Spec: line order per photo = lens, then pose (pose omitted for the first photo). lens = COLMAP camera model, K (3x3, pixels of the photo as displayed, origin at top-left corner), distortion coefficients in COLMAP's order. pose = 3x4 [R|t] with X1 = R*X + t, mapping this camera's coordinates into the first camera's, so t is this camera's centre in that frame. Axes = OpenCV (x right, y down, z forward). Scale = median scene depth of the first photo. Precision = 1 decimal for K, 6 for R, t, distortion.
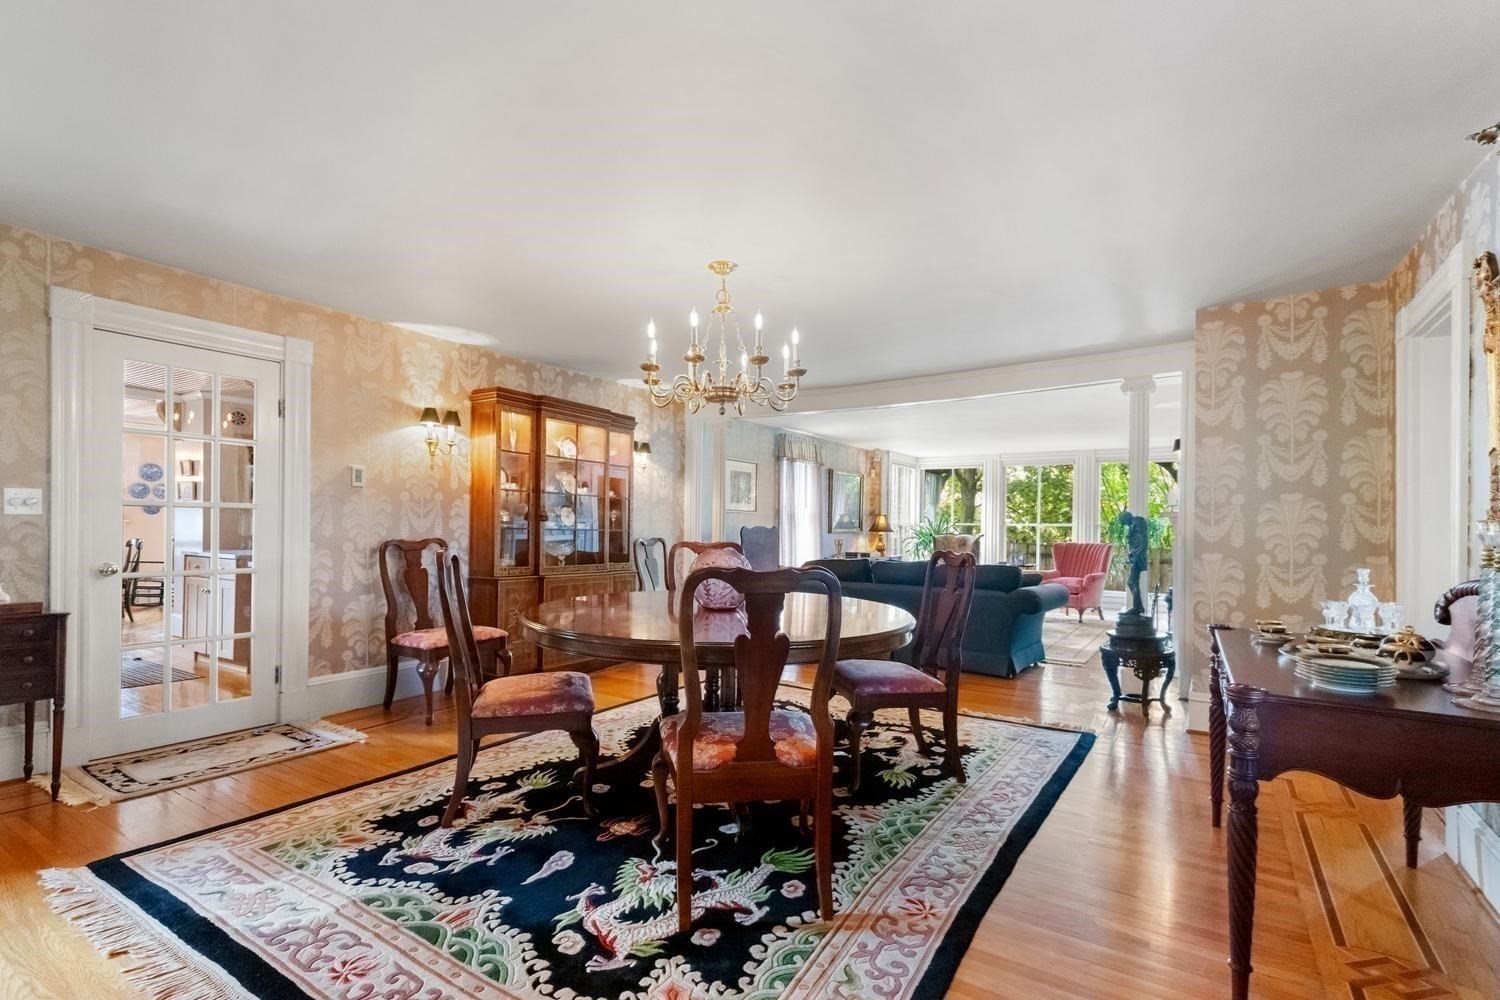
lens RADIAL K [[678.1, 0, 751.0], [0, 678.1, 516.7], [0, 0, 1]] dist [0.000402, -0.000001]
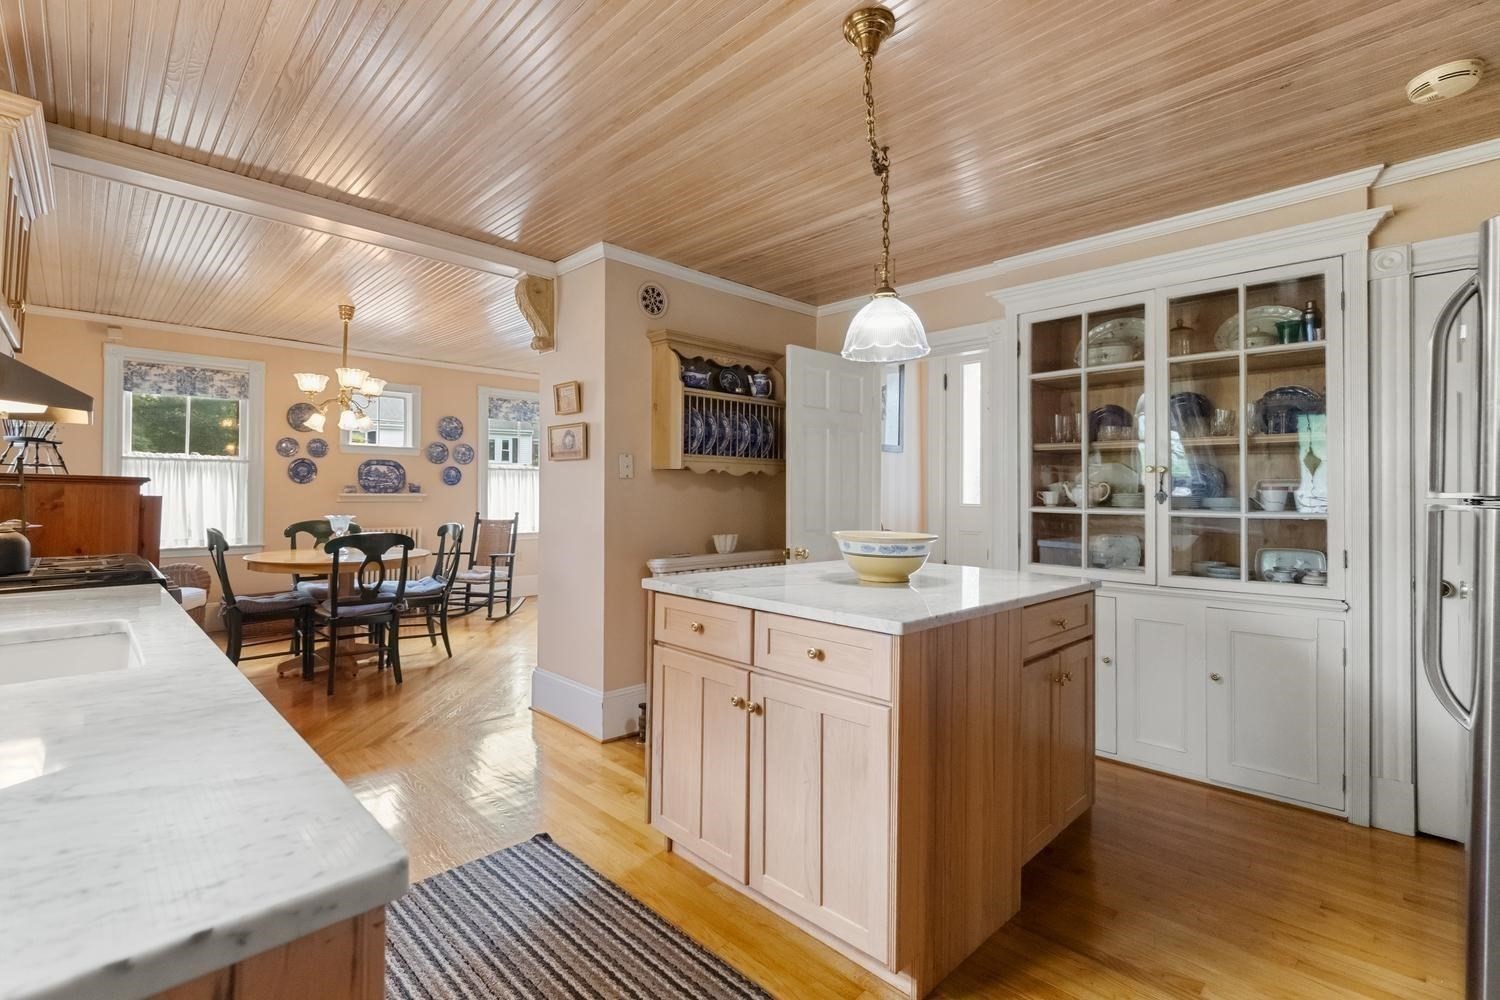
lens RADIAL K [[672.8, 0, 745.6], [0, 672.8, 480.9], [0, 0, 1]] dist [0.002006, -0.000125]
pose [[0.972416, -0.002518, -0.233238, -0.491194], [0.000529, 0.999963, -0.008590, -0.002896], [0.233251, 0.008230, 0.972382, 0.446953]]
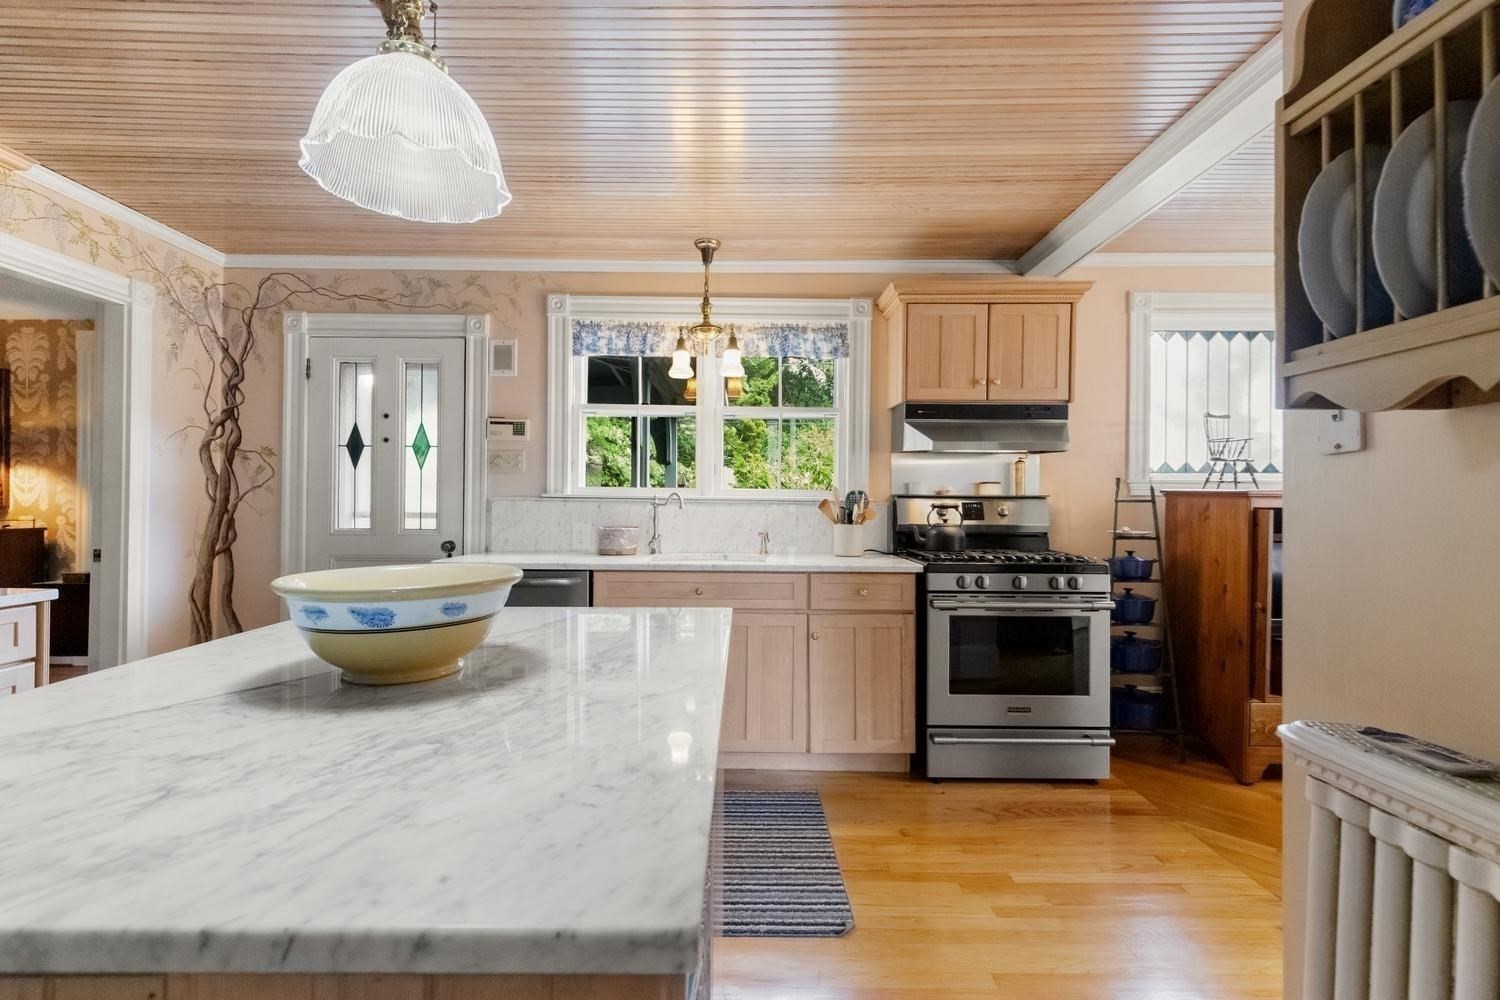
lens RADIAL K [[680.5, 0, 750.0], [0, 680.5, 500.0], [0, 0, 1]] dist [0.000814, 0.000076]
pose [[-0.851786, -0.011541, -0.523762, -0.494476], [-0.007568, 0.999924, -0.009726, 0.002432], [0.523835, -0.004320, -0.851809, 0.897032]]
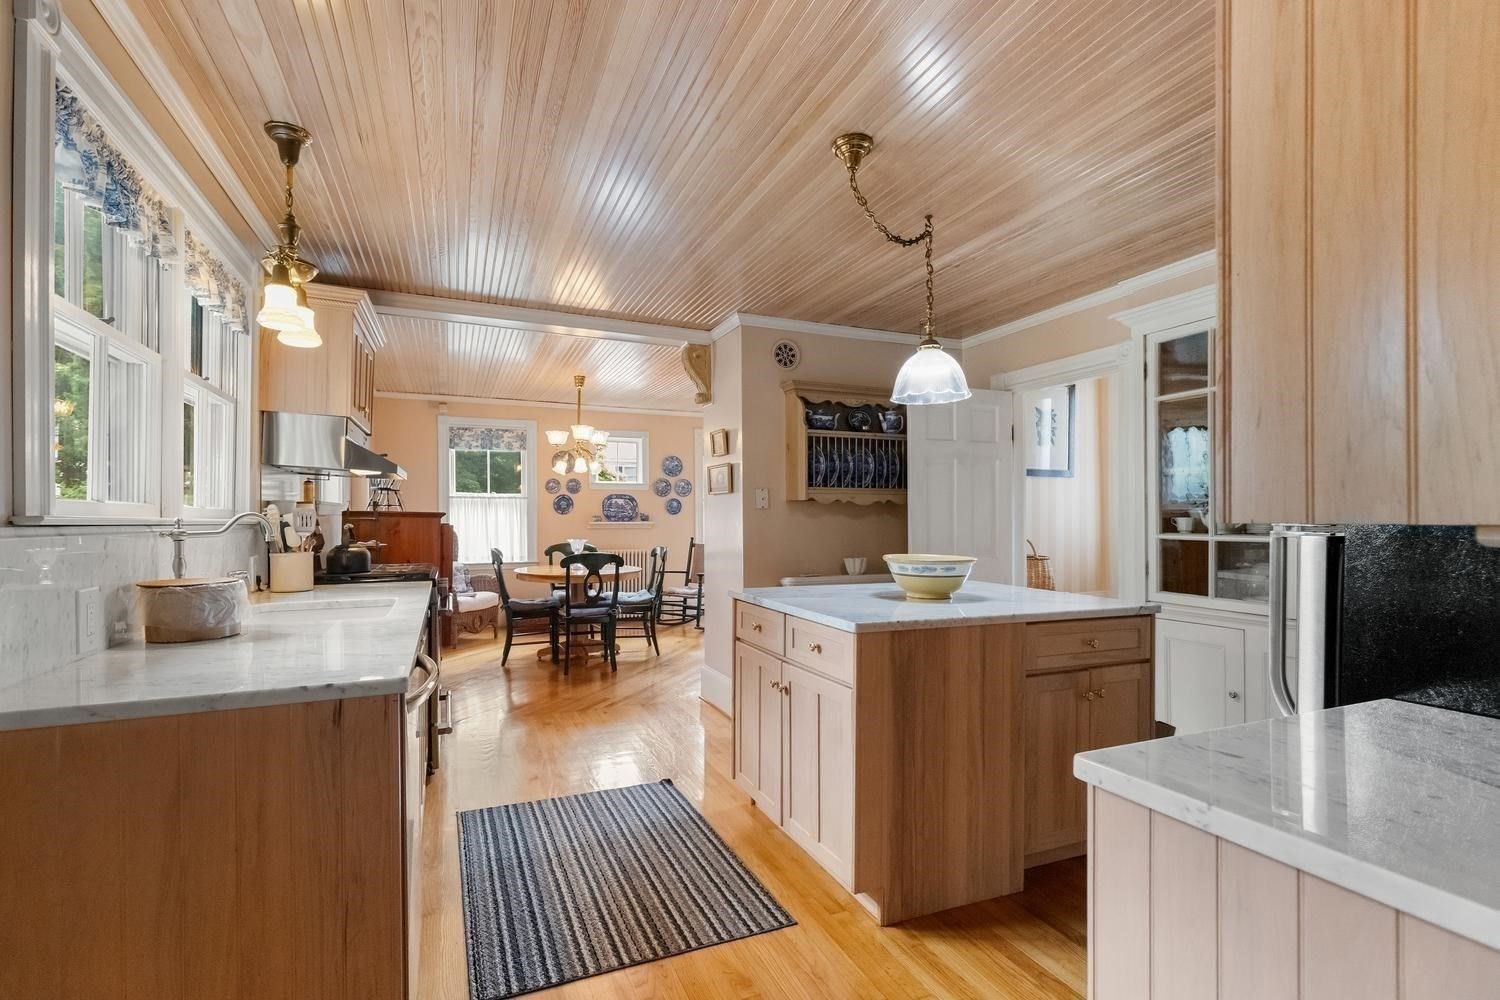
lens RADIAL K [[678.1, 0, 751.0], [0, 678.1, 516.7], [0, 0, 1]] dist [0.000402, -0.000001]
pose [[0.825105, -0.006269, -0.564945, -0.382101], [0.010337, 0.999939, 0.004002, -0.004467], [0.564885, -0.009142, 0.825119, 0.417755]]
